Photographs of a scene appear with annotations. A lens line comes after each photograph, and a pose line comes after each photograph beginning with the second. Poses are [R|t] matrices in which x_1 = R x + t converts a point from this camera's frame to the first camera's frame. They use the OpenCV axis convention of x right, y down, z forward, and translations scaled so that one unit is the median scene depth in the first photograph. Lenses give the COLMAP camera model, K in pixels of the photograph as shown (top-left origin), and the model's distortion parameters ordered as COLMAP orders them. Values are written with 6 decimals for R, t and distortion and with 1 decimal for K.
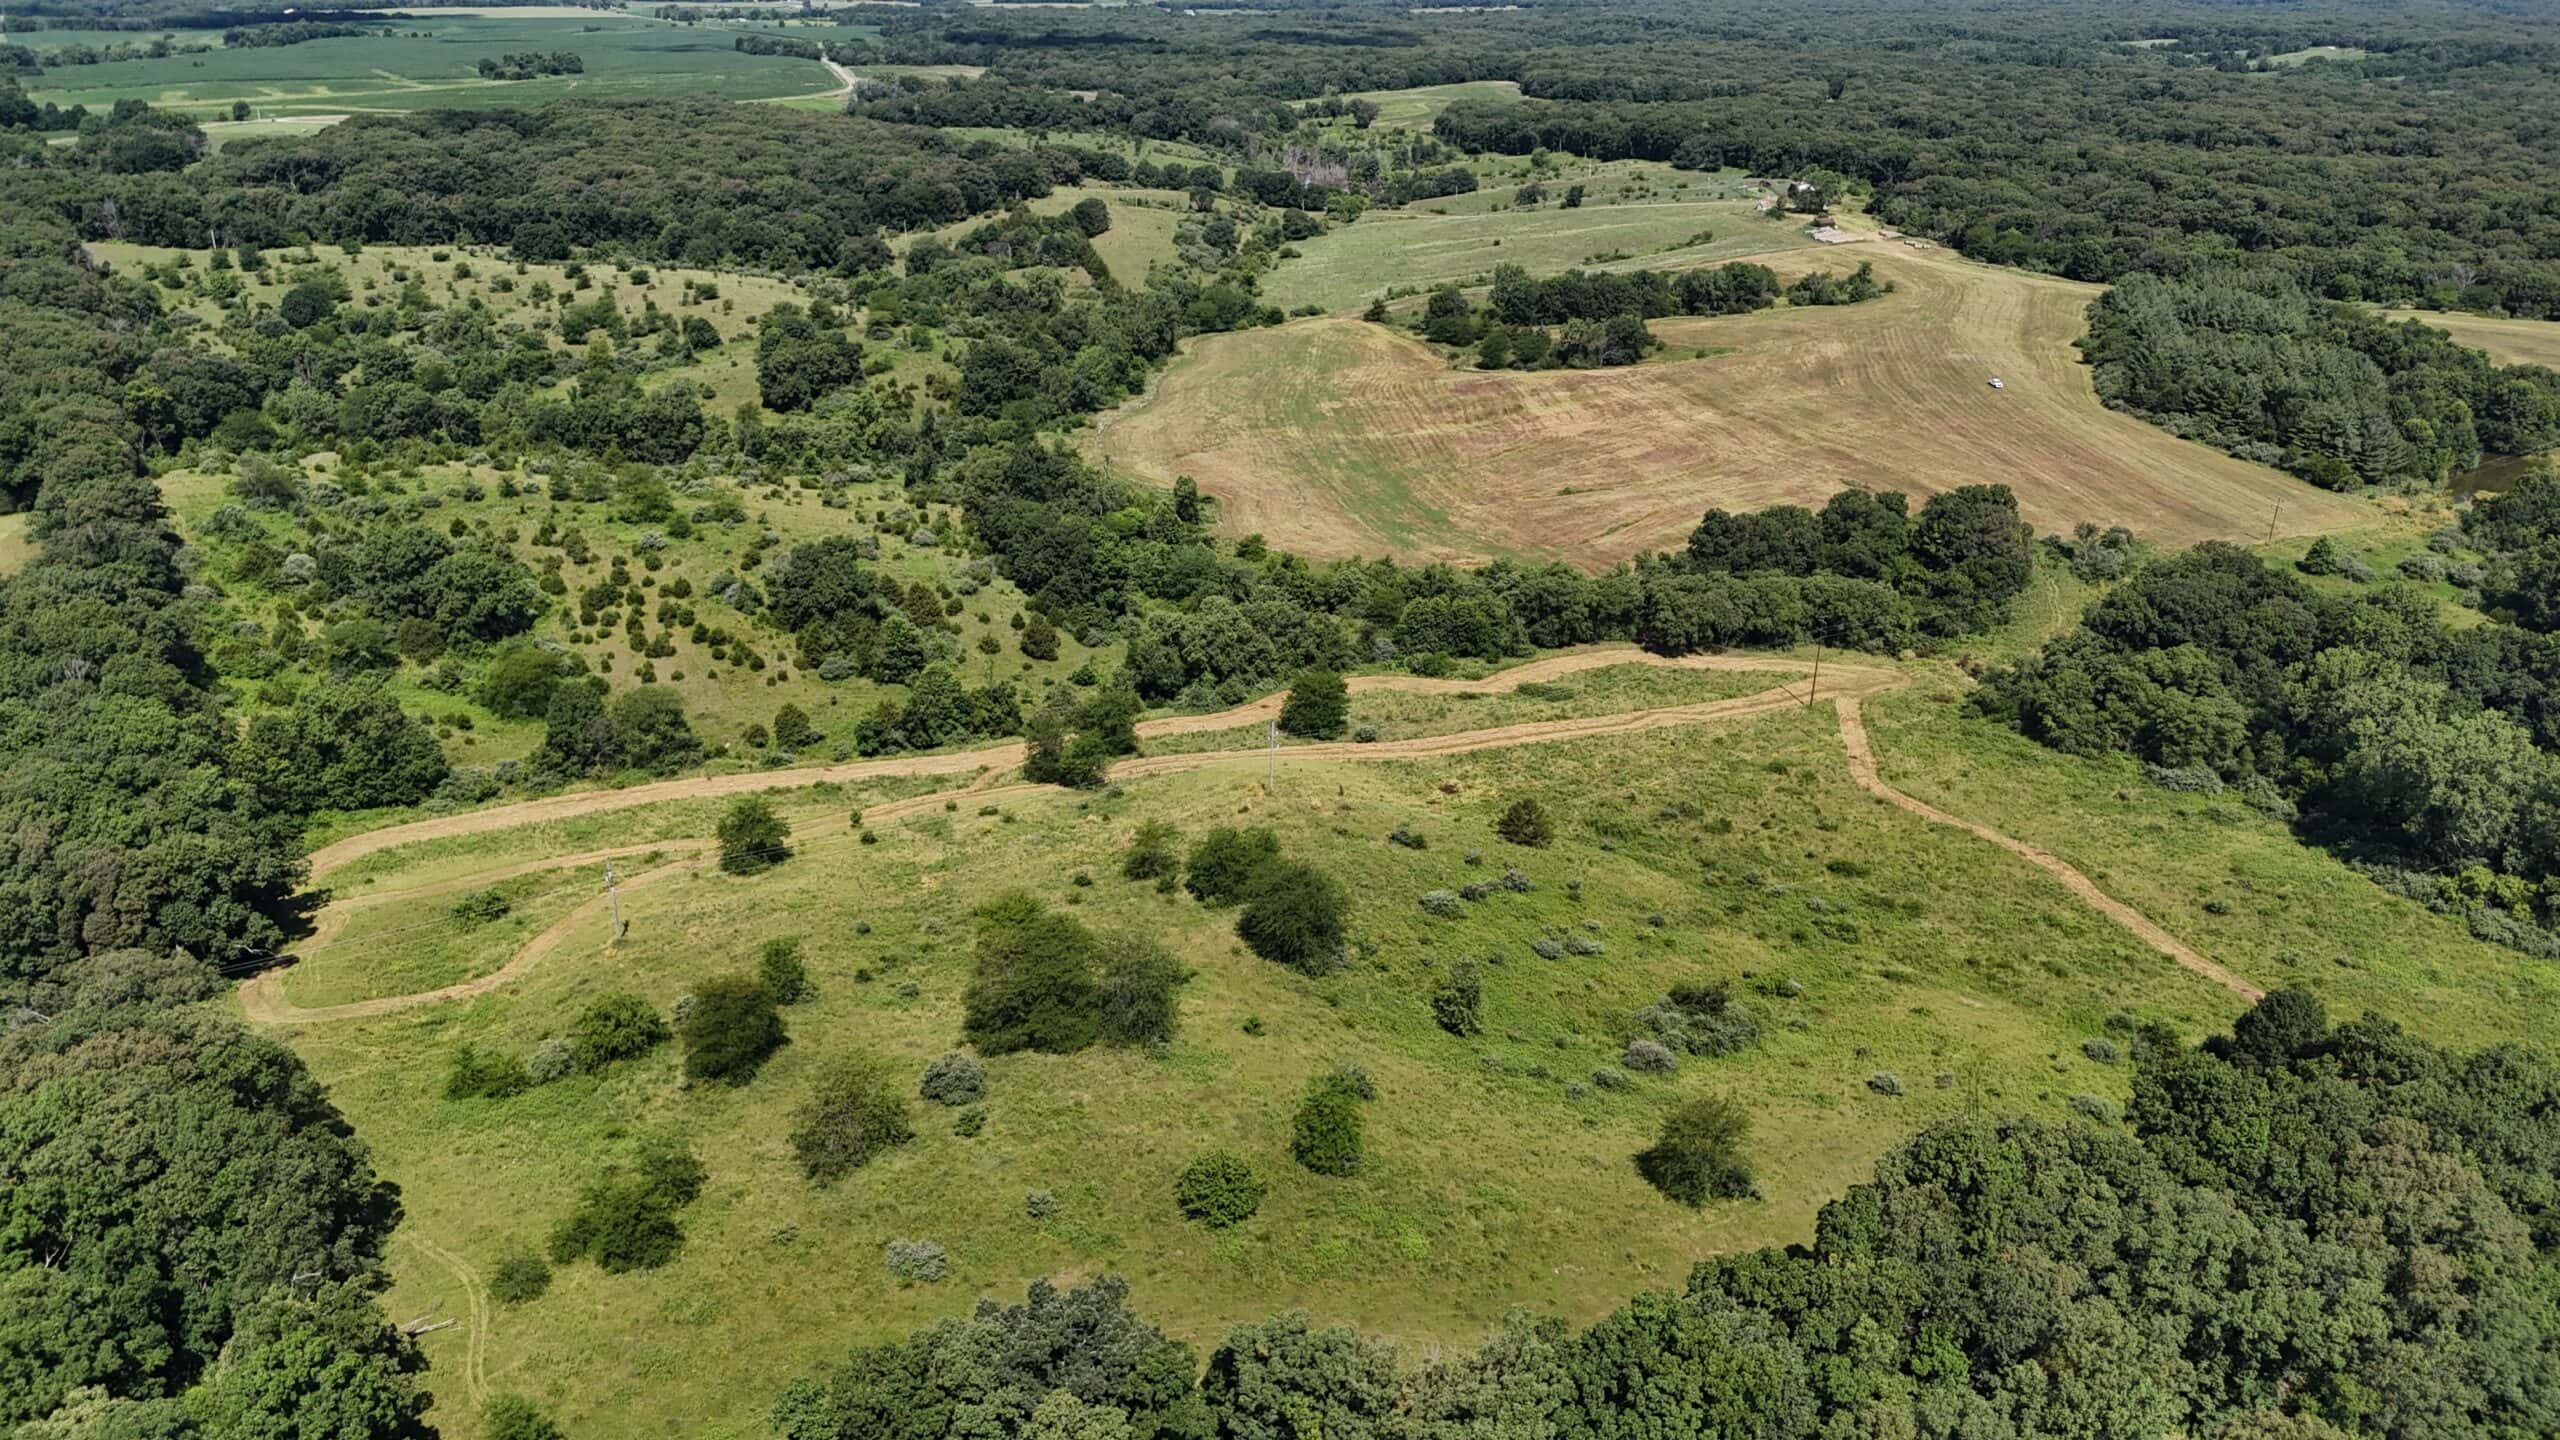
lens RADIAL K [[1898.3, 0, 1289.8], [0, 1898.3, 725.8], [0, 0, 1]] dist [0.075969, -0.069752]
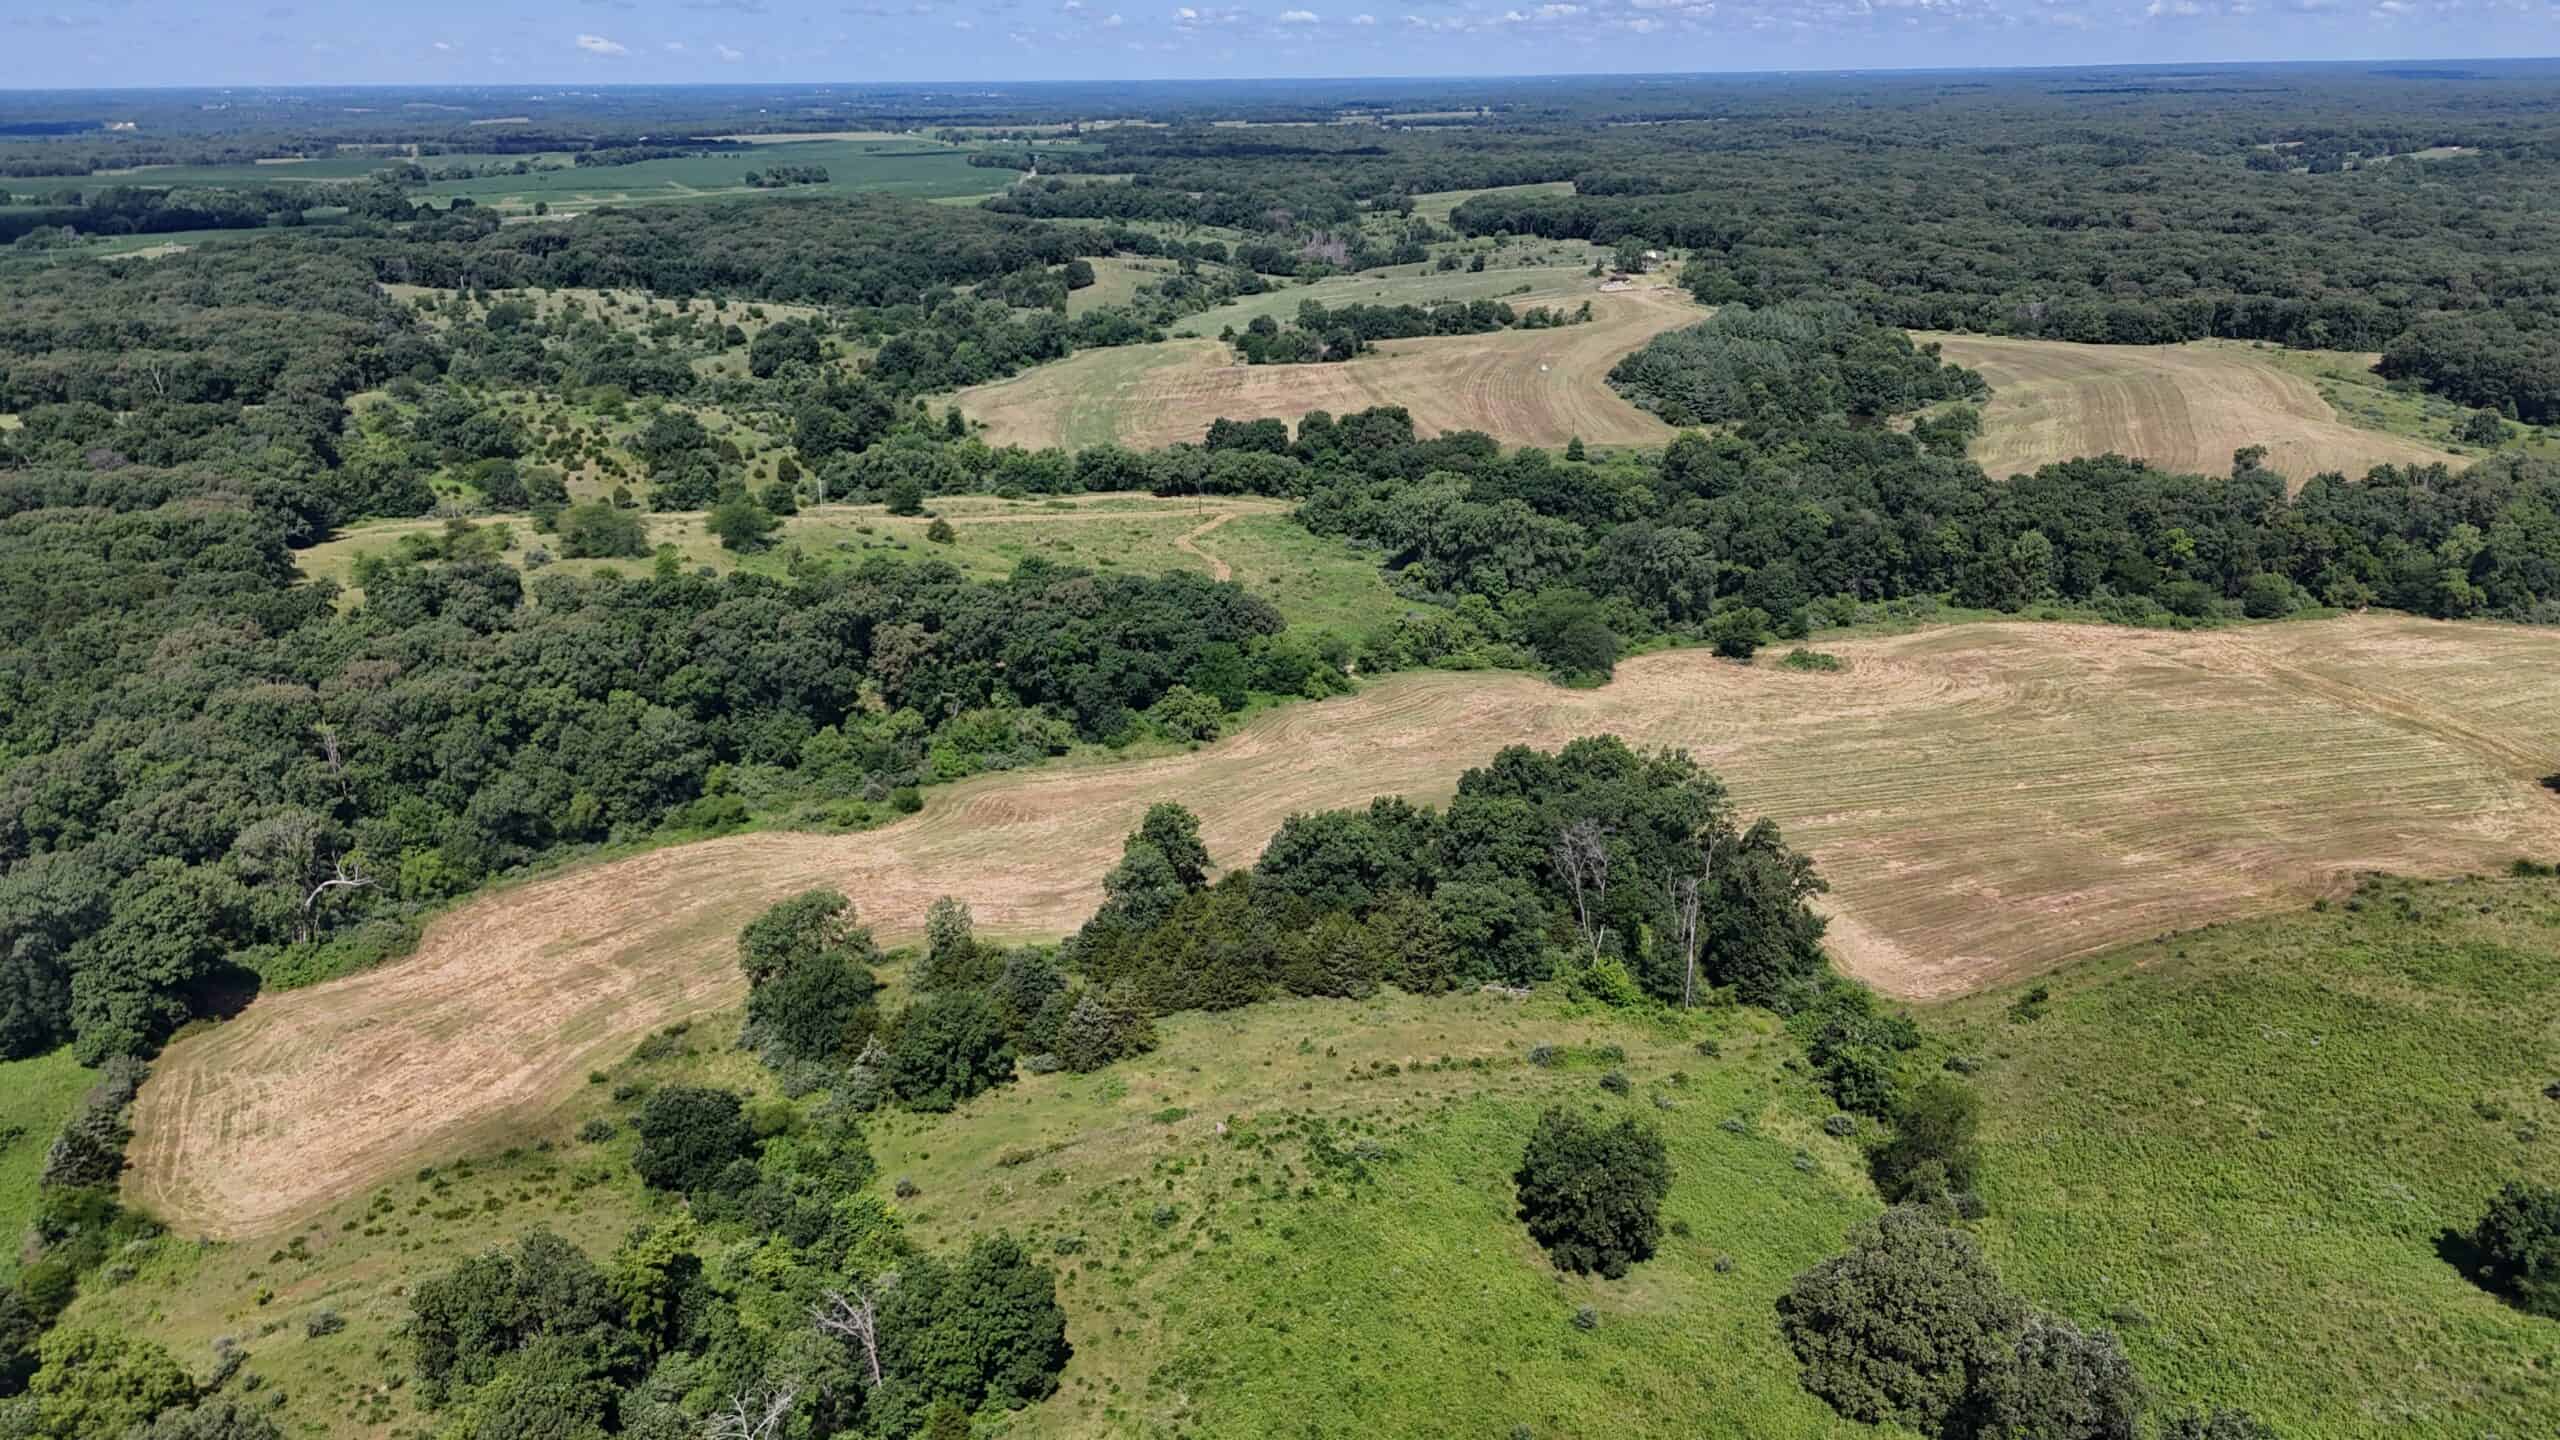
lens RADIAL K [[1898.3, 0, 1288.2], [0, 1898.3, 725.3], [0, 0, 1]] dist [0.075969, -0.069752]
pose [[0.985776, 0.038921, -0.163497, 0.304021], [-0.047892, 0.997535, -0.051291, 0.125574], [0.161098, 0.058392, 0.985210, -0.314761]]
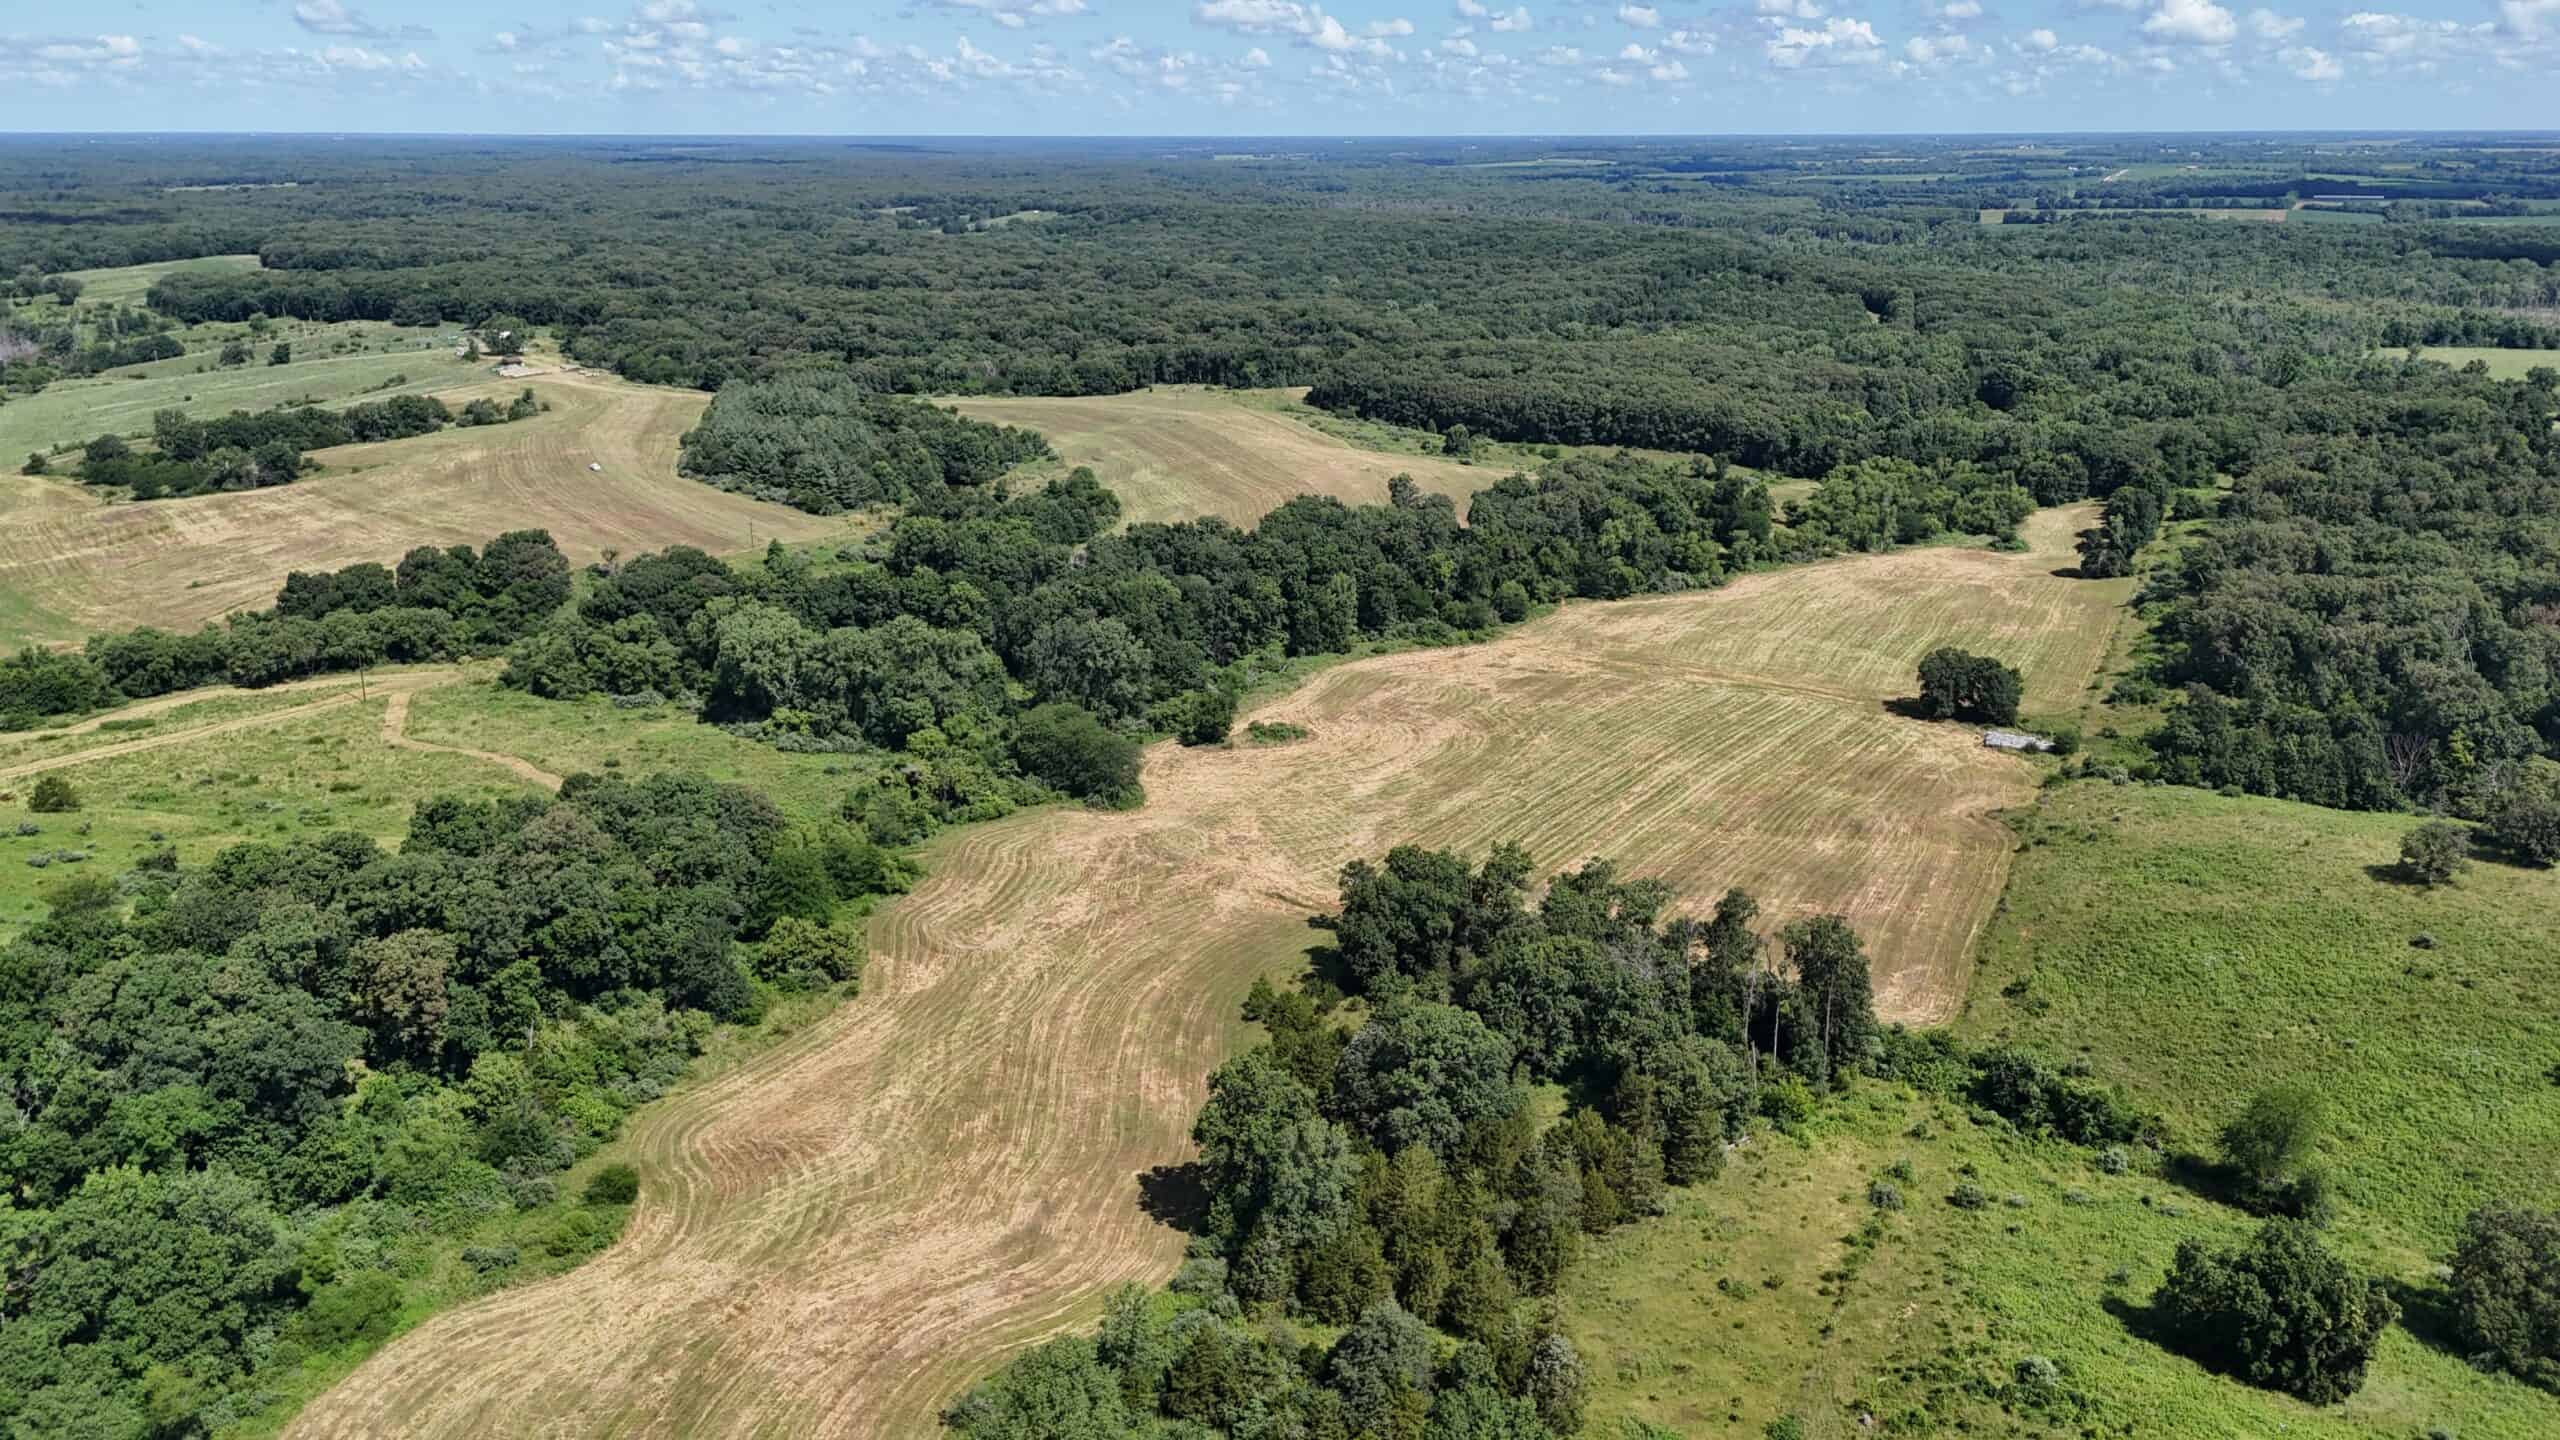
lens RADIAL K [[1898.3, 0, 1269.1], [0, 1898.3, 714.7], [0, 0, 1]] dist [0.075969, -0.069752]
pose [[0.855459, -0.159724, 0.492624, 0.073627], [0.202045, 0.978803, -0.033499, 0.078870], [-0.476831, 0.128189, 0.869597, -0.197257]]
